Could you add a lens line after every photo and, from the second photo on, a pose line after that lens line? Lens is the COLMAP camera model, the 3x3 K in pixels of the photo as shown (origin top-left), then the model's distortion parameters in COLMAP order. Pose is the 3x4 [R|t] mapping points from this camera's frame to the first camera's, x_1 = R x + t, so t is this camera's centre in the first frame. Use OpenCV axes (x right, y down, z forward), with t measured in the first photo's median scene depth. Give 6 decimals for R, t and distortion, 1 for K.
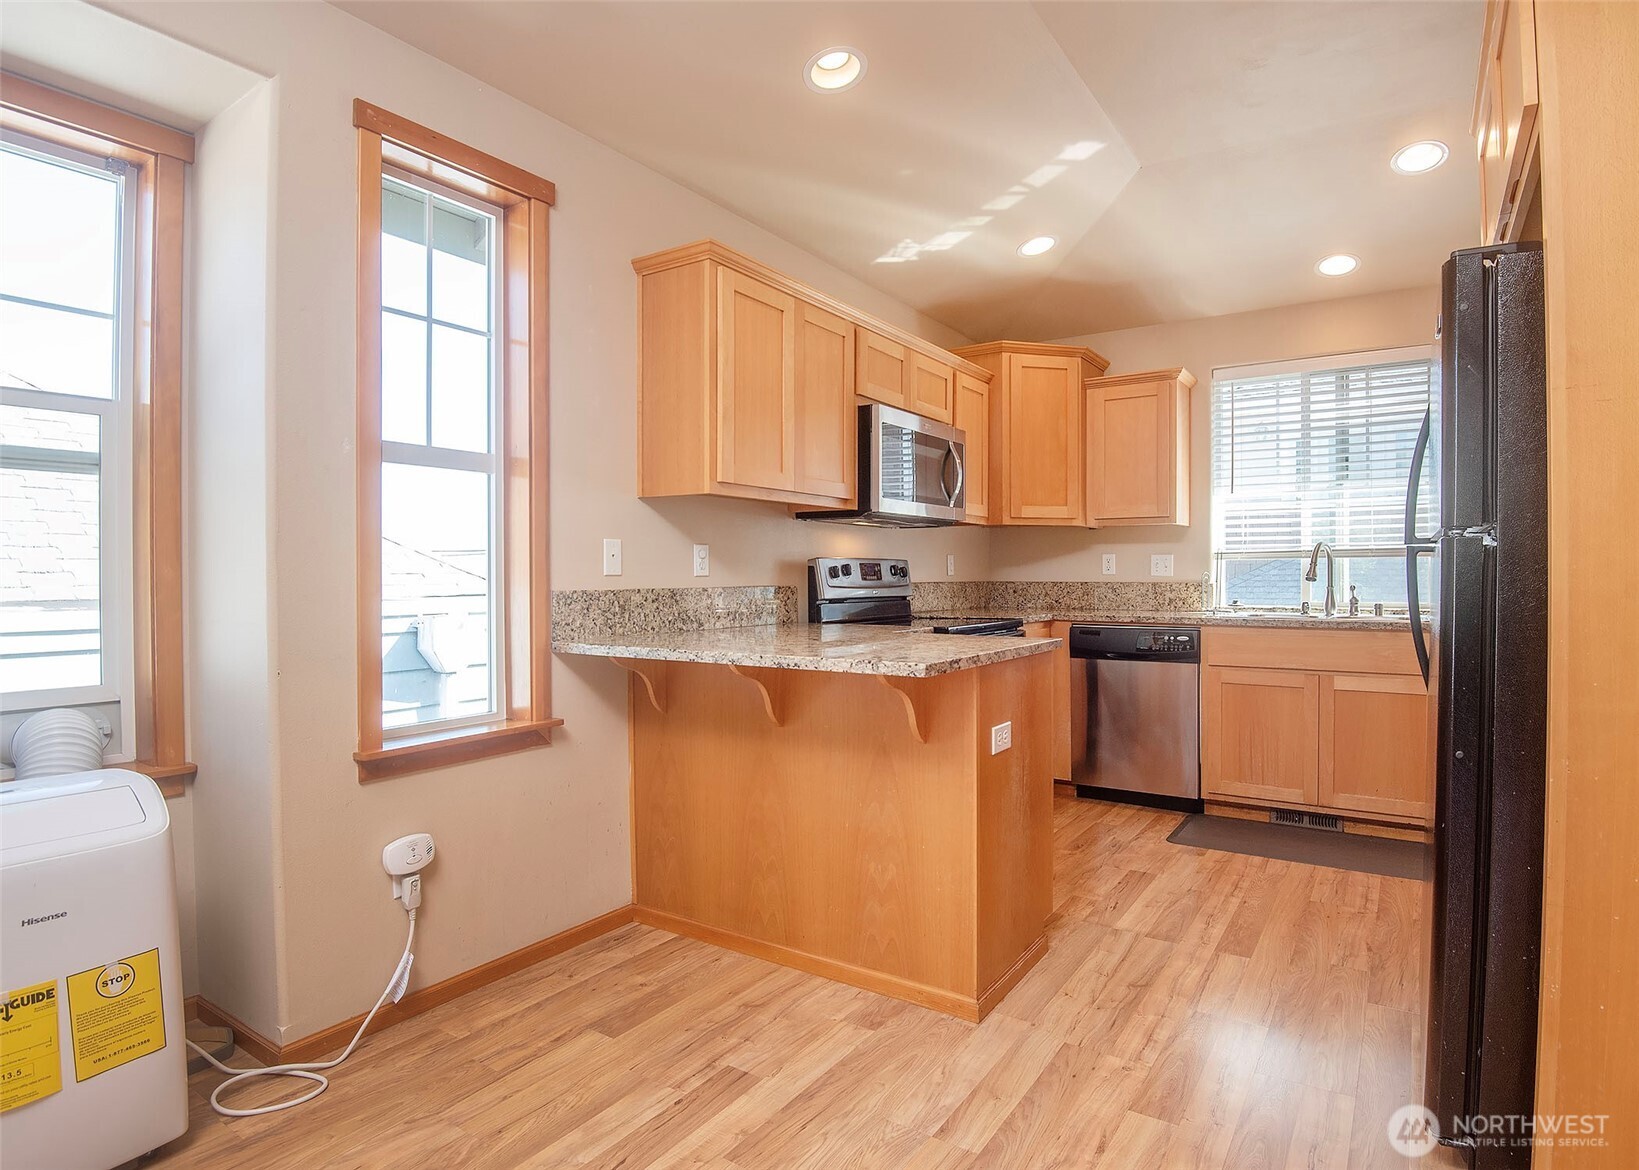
lens RADIAL K [[882.7, 0, 874.7], [0, 882.7, 581.9], [0, 0, 1]] dist [-0.002260, -0.000772]
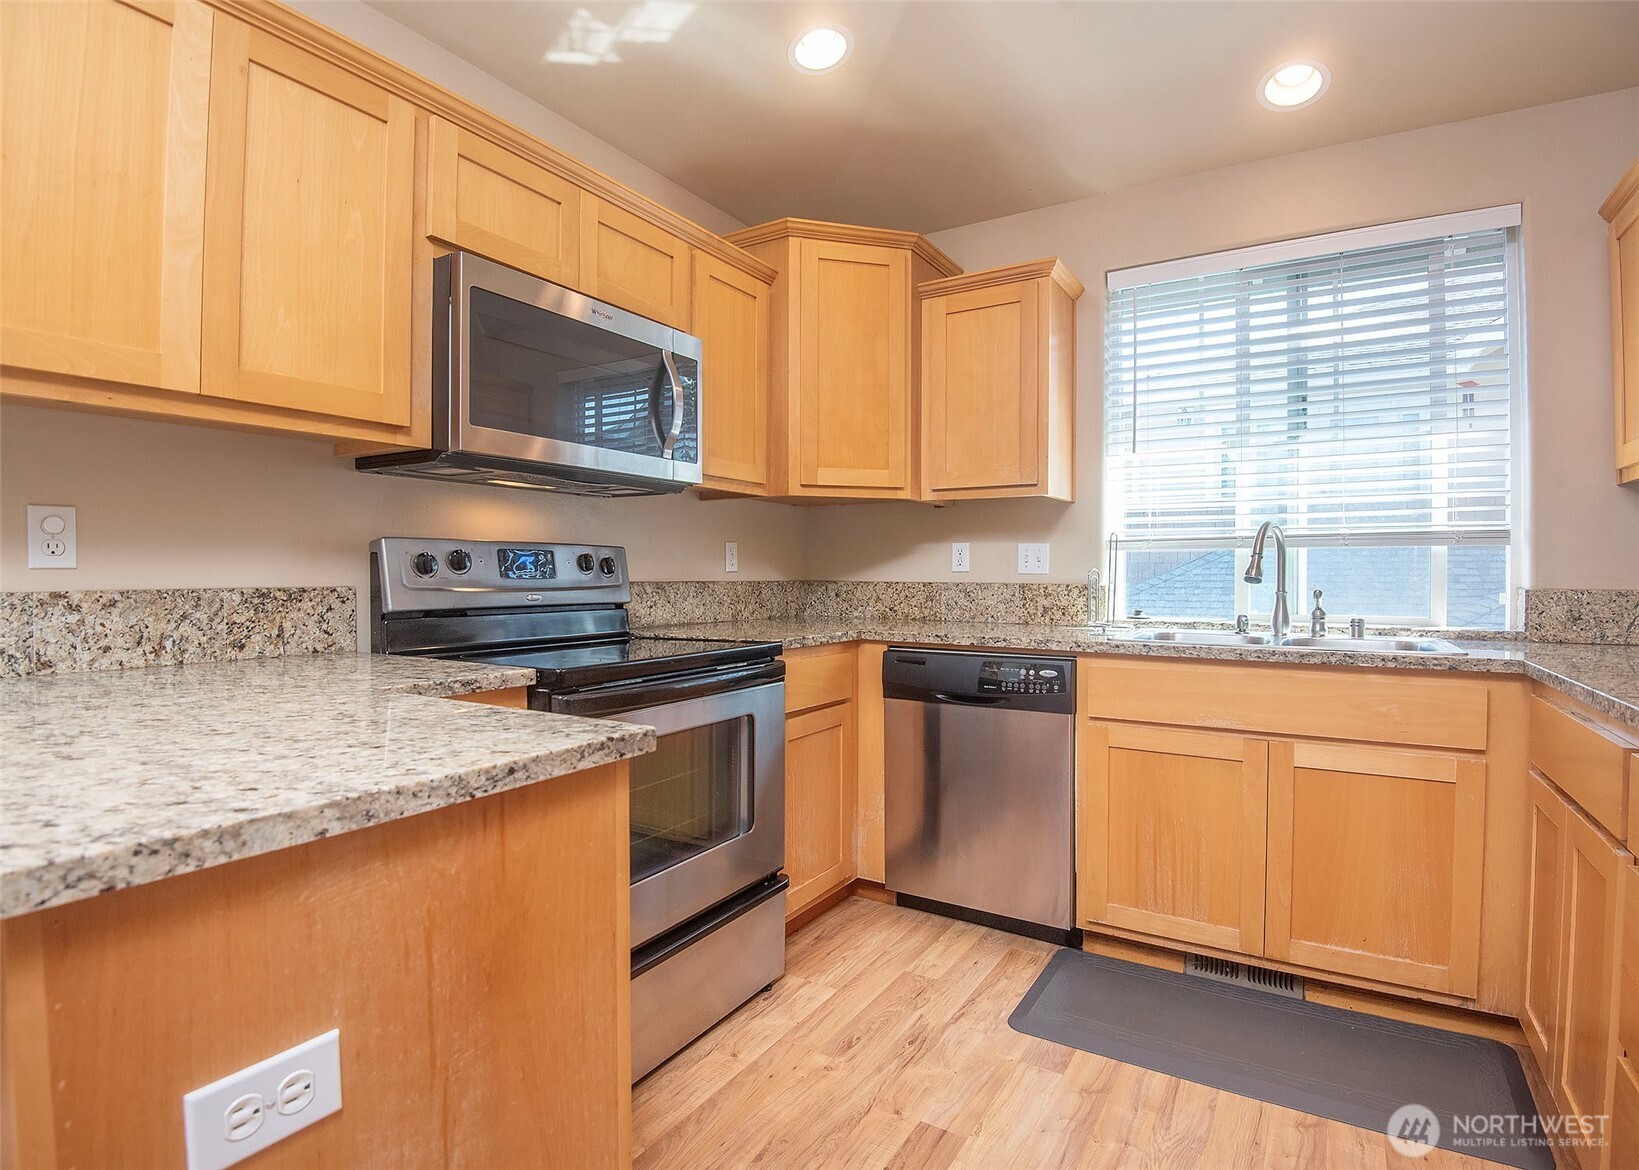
lens RADIAL K [[813.3, 0, 826.7], [0, 813.3, 580.8], [0, 0, 1]] dist [0.000713, -0.034544]
pose [[0.999985, 0.004776, -0.002605, 0.185967], [-0.004774, 0.999988, 0.000756, -0.001385], [0.002609, -0.000743, 0.999996, 0.407768]]
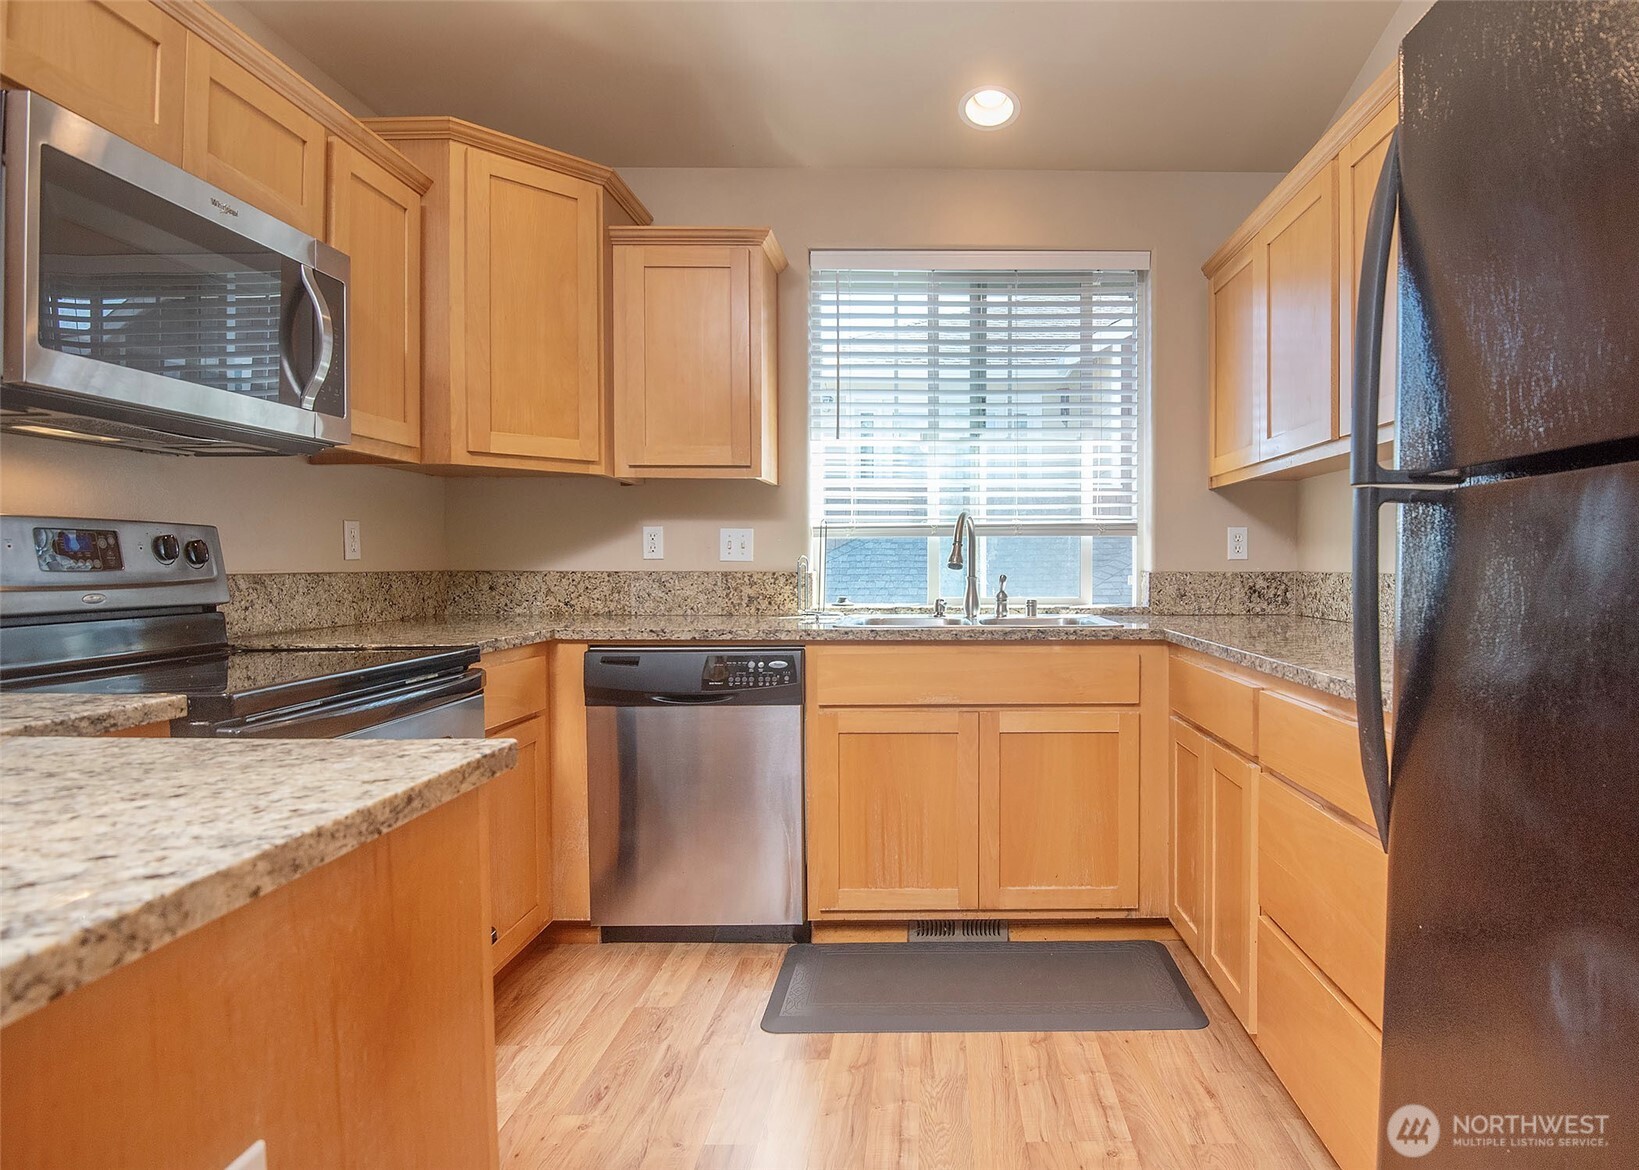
lens RADIAL K [[925.6, 0, 944.4], [0, 925.6, 583.8], [0, 0, 1]] dist [-0.001132, -0.031309]
pose [[0.844843, -0.011664, 0.534887, 0.103195], [0.003584, 0.999863, 0.016142, -0.000940], [-0.535002, -0.011720, 0.844769, 0.390570]]
